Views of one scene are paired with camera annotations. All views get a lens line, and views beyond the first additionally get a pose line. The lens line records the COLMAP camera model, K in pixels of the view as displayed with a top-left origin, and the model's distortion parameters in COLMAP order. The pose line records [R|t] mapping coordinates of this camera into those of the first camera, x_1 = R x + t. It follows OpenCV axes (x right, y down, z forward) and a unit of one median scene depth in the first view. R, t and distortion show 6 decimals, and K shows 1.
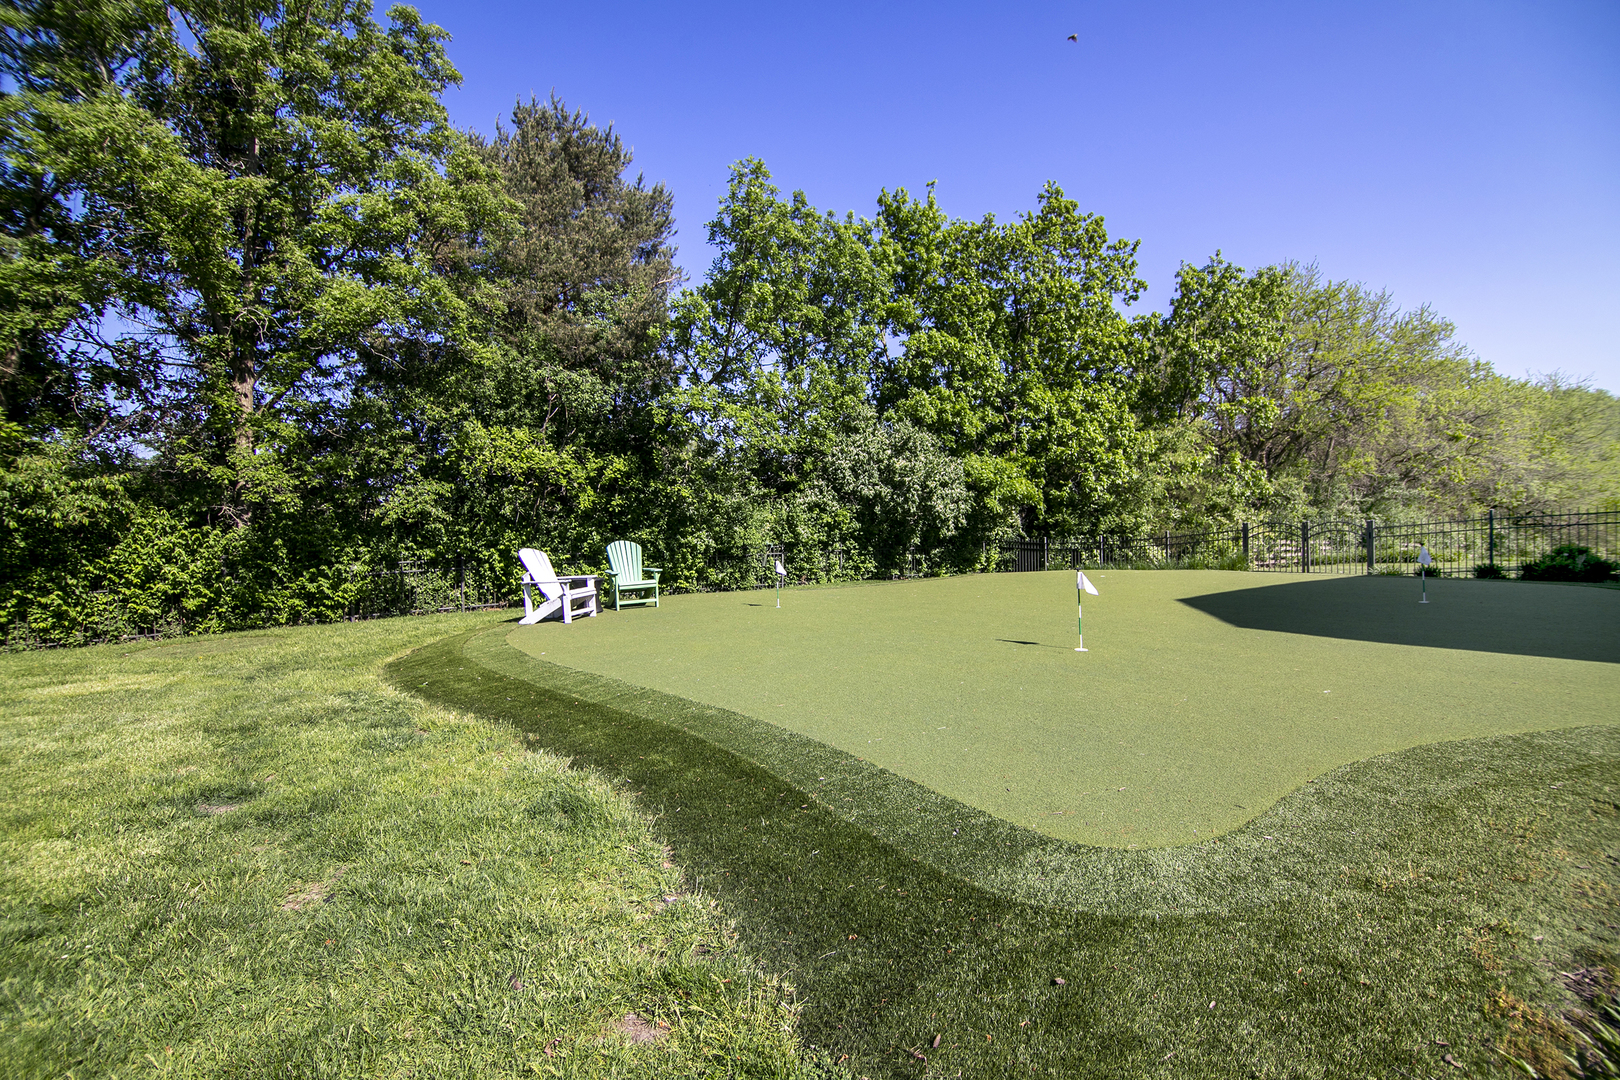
lens RADIAL K [[747.4, 0, 808.2], [0, 747.4, 533.3], [0, 0, 1]] dist [-0.000545, -0.000038]
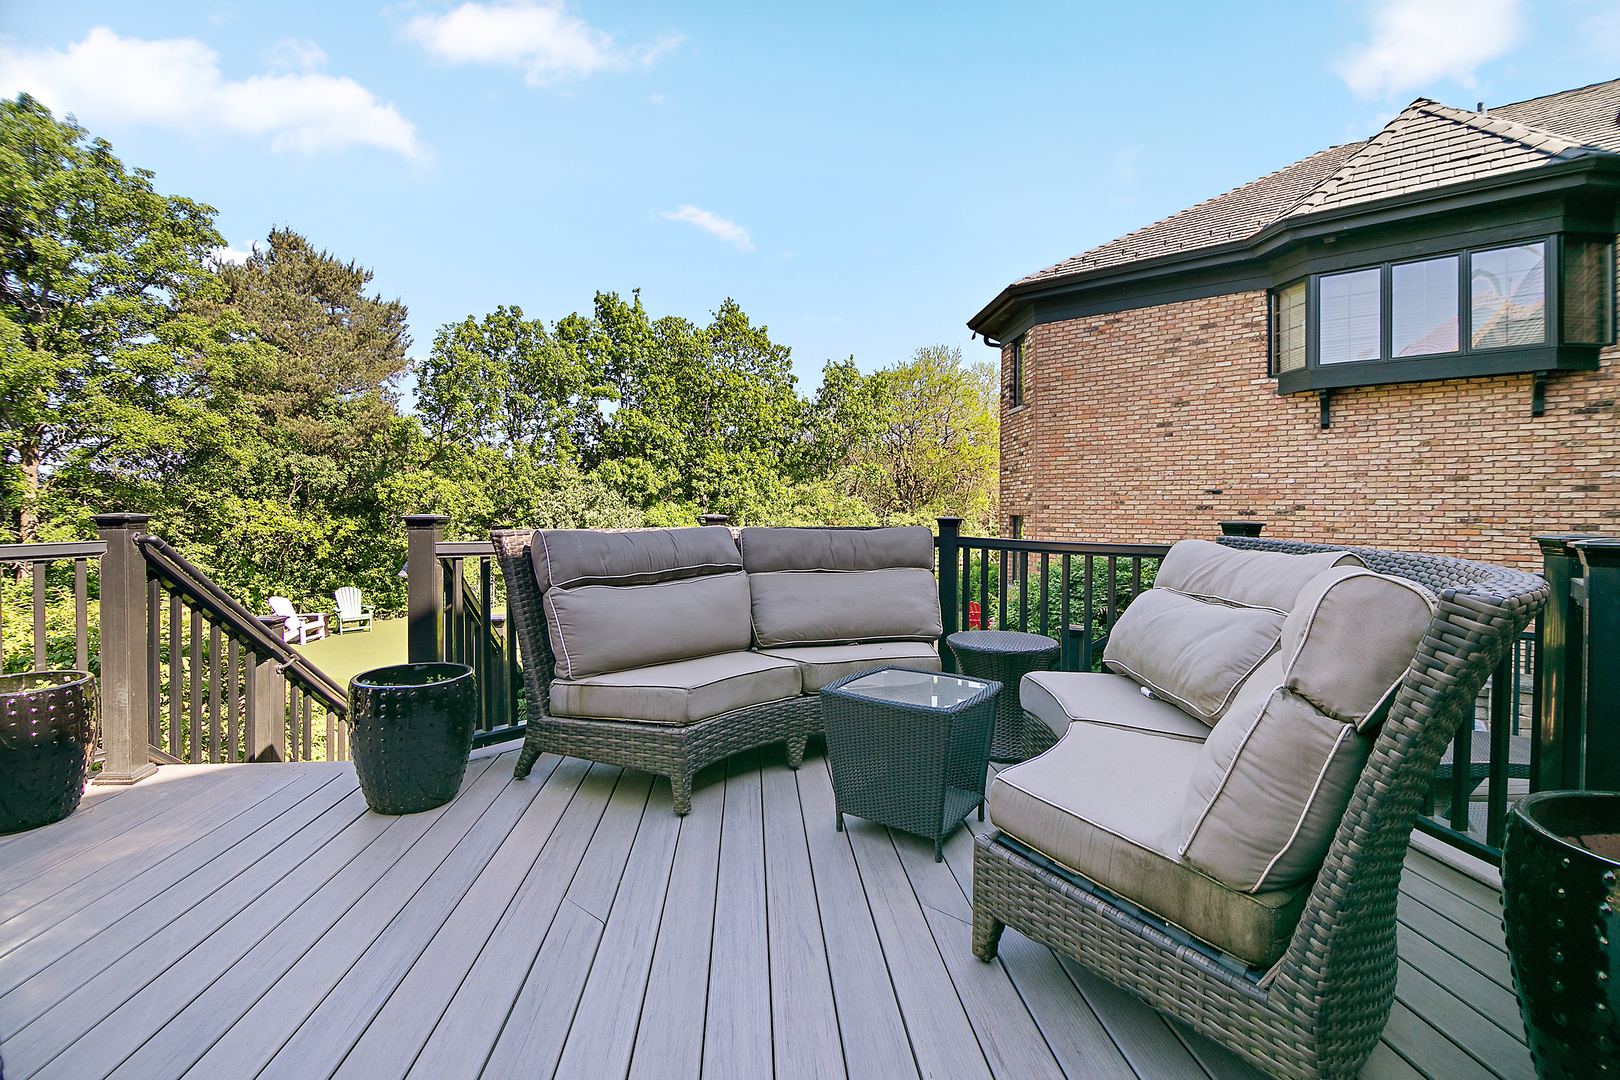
lens RADIAL K [[768.2, 0, 807.5], [0, 768.2, 521.3], [0, 0, 1]] dist [-0.002297, -0.000686]
pose [[0.967685, 0.016780, 0.251602, 0.207626], [-0.013929, 0.999817, -0.013107, -0.093864], [-0.251776, 0.009178, 0.967742, -0.587605]]
